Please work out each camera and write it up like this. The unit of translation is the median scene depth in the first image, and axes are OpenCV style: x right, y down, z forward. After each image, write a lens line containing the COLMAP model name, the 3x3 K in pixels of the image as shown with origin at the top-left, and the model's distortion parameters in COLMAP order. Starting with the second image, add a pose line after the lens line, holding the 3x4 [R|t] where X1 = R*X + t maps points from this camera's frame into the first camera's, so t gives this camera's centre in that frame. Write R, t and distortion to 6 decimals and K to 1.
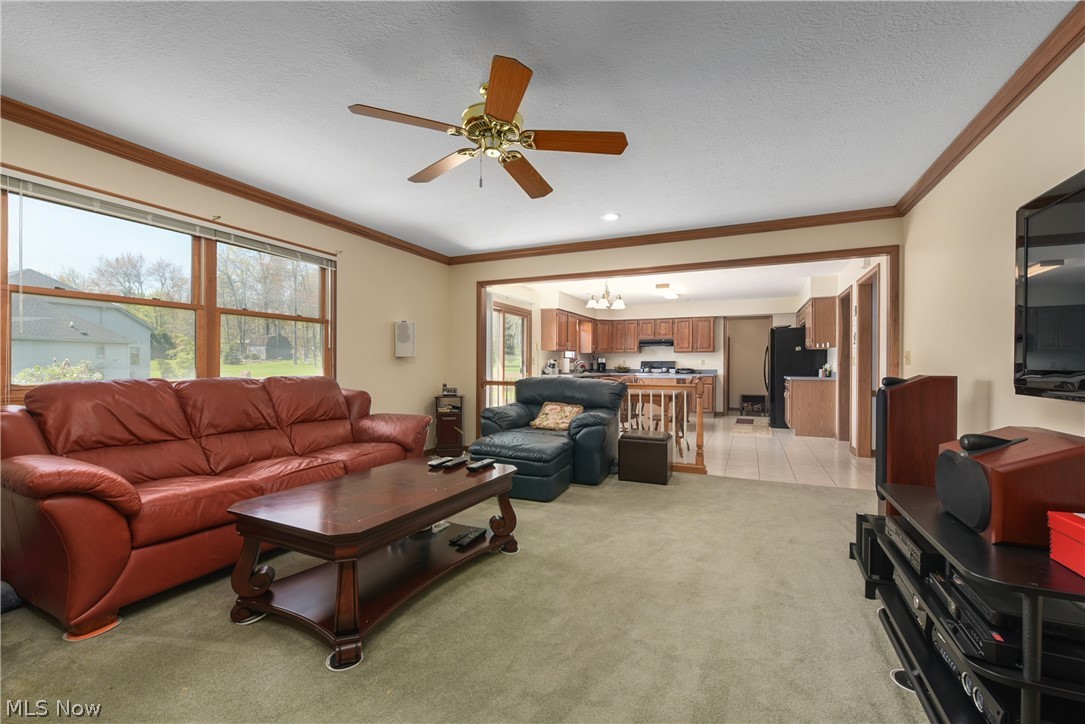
lens RADIAL K [[456.9, 0, 535.3], [0, 456.9, 362.8], [0, 0, 1]] dist [-0.003656, -0.000887]
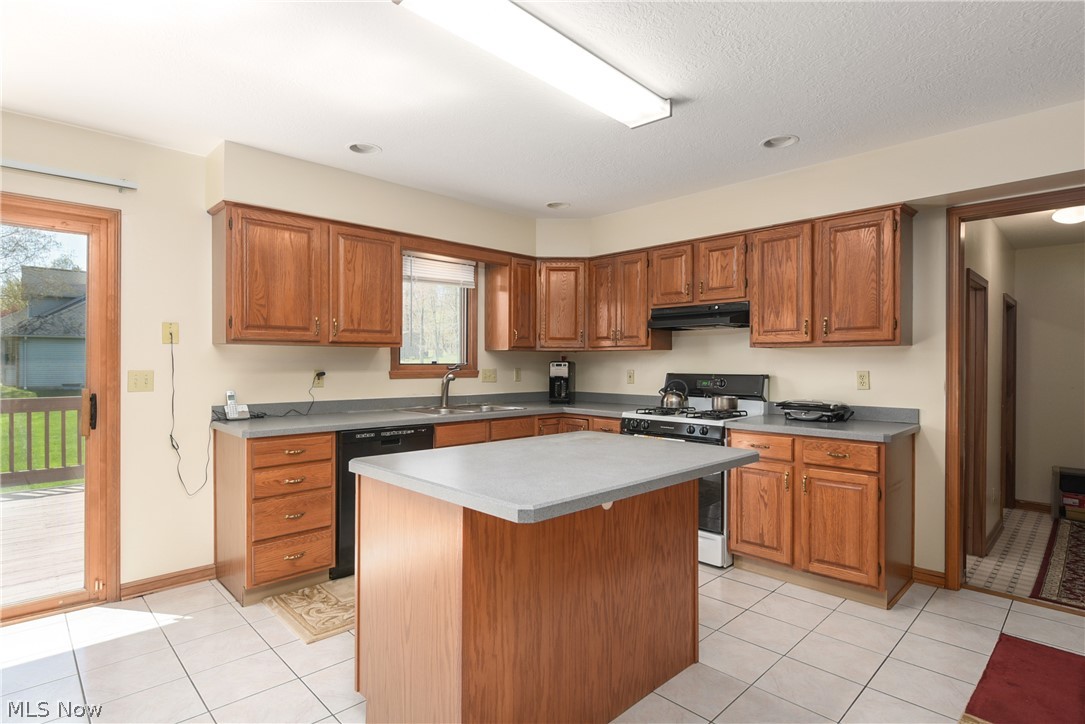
lens RADIAL K [[550.8, 0, 532.6], [0, 550.8, 363.2], [0, 0, 1]] dist [-0.004097, -0.000304]
pose [[0.933318, 0.001677, -0.359047, 0.296253], [-0.000864, 0.999997, 0.002424, -0.012270], [0.359050, -0.001952, 0.933316, 0.607602]]
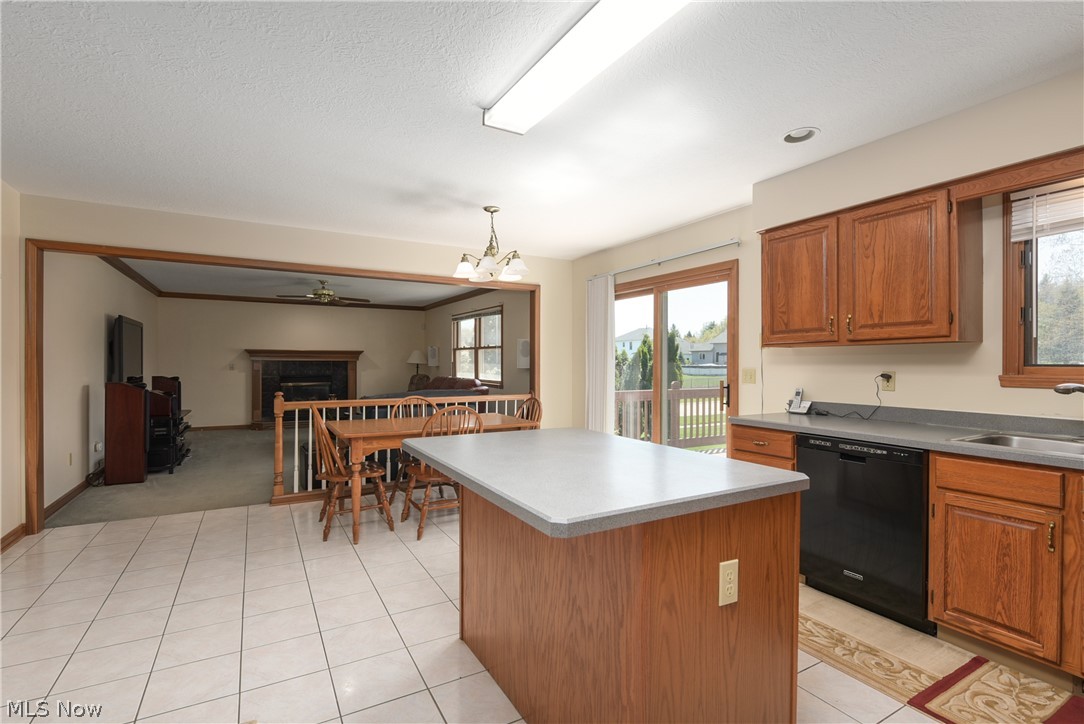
lens RADIAL K [[513.4, 0, 552.8], [0, 513.4, 364.5], [0, 0, 1]] dist [-0.002218, -0.000049]
pose [[-0.566755, 0.000461, -0.823886, 0.392306], [0.000155, 1.000000, 0.000453, -0.011053], [0.823886, 0.000129, -0.566755, 0.901093]]
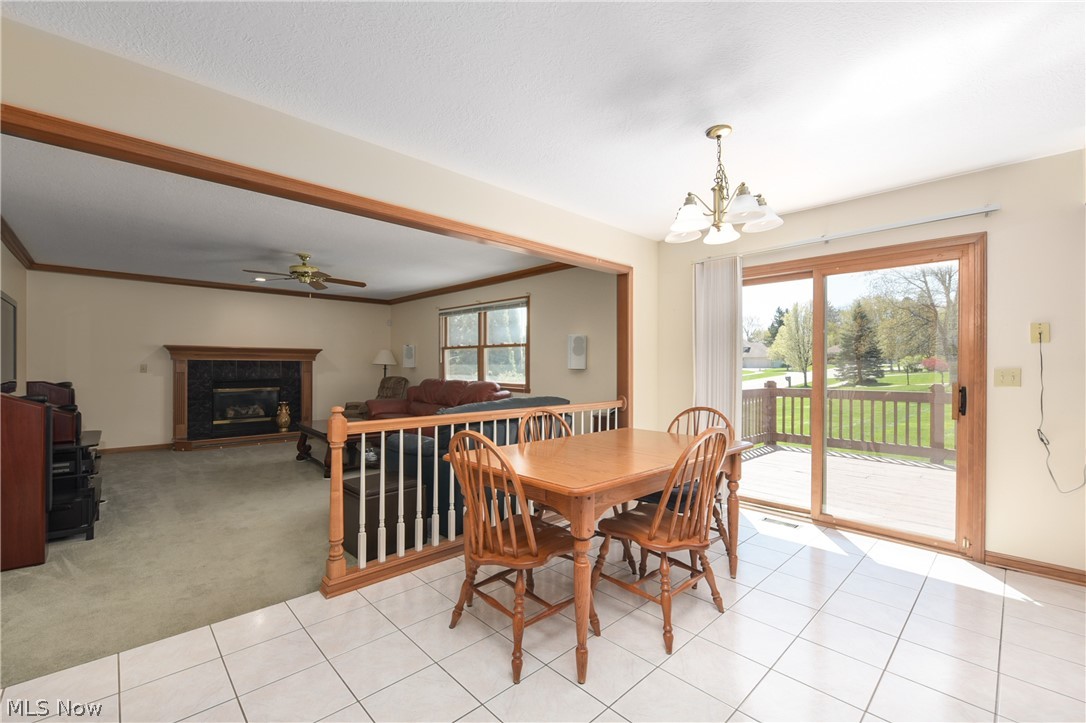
lens RADIAL K [[457.3, 0, 546.2], [0, 457.3, 364.8], [0, 0, 1]] dist [-0.003656, -0.000887]
pose [[-0.354191, -0.005448, -0.935157, 0.347629], [-0.000375, 0.999984, -0.005683, -0.007950], [0.935173, -0.001663, -0.354187, 0.643901]]
